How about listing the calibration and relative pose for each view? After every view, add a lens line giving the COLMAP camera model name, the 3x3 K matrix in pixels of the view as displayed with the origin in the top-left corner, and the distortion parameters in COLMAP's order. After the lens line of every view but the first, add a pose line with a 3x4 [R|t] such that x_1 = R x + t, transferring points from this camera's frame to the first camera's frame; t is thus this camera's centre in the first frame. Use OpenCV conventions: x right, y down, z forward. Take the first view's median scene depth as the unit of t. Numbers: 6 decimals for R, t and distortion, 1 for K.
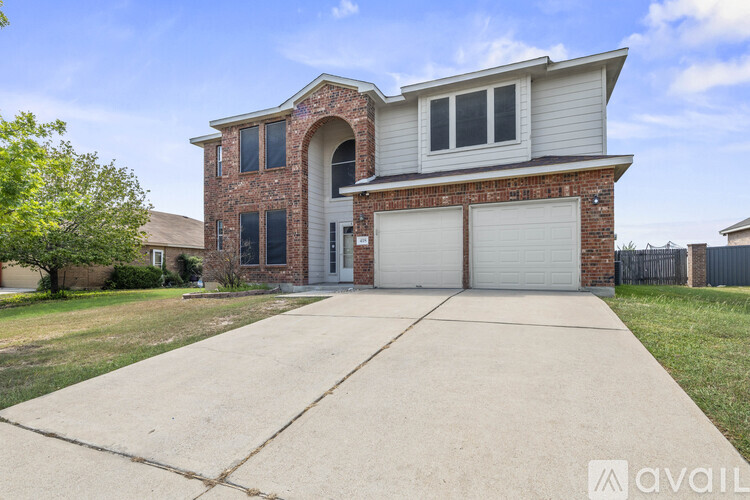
lens RADIAL K [[372.6, 0, 374.9], [0, 372.6, 252.9], [0, 0, 1]] dist [-0.003636, -0.000692]
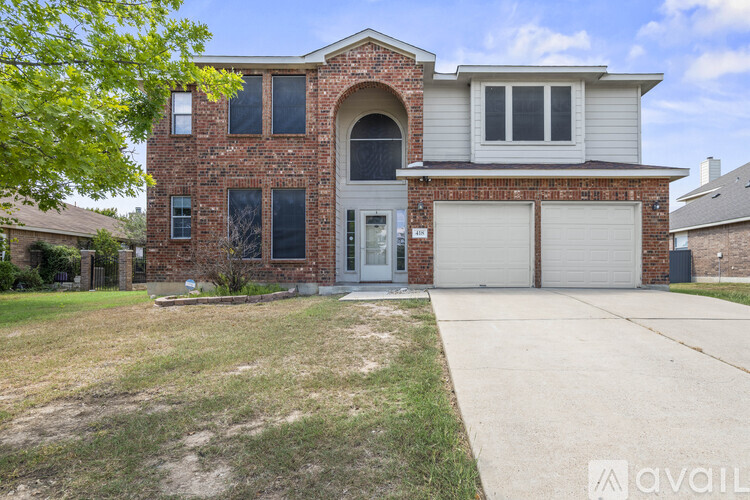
lens RADIAL K [[406.2, 0, 374.9], [0, 406.2, 250.3], [0, 0, 1]] dist [-0.003830, 0.000828]
pose [[0.916592, 0.028256, 0.398823, -0.497604], [-0.027426, 0.999593, -0.007790, 0.016888], [-0.398881, -0.003798, 0.916995, 0.176866]]
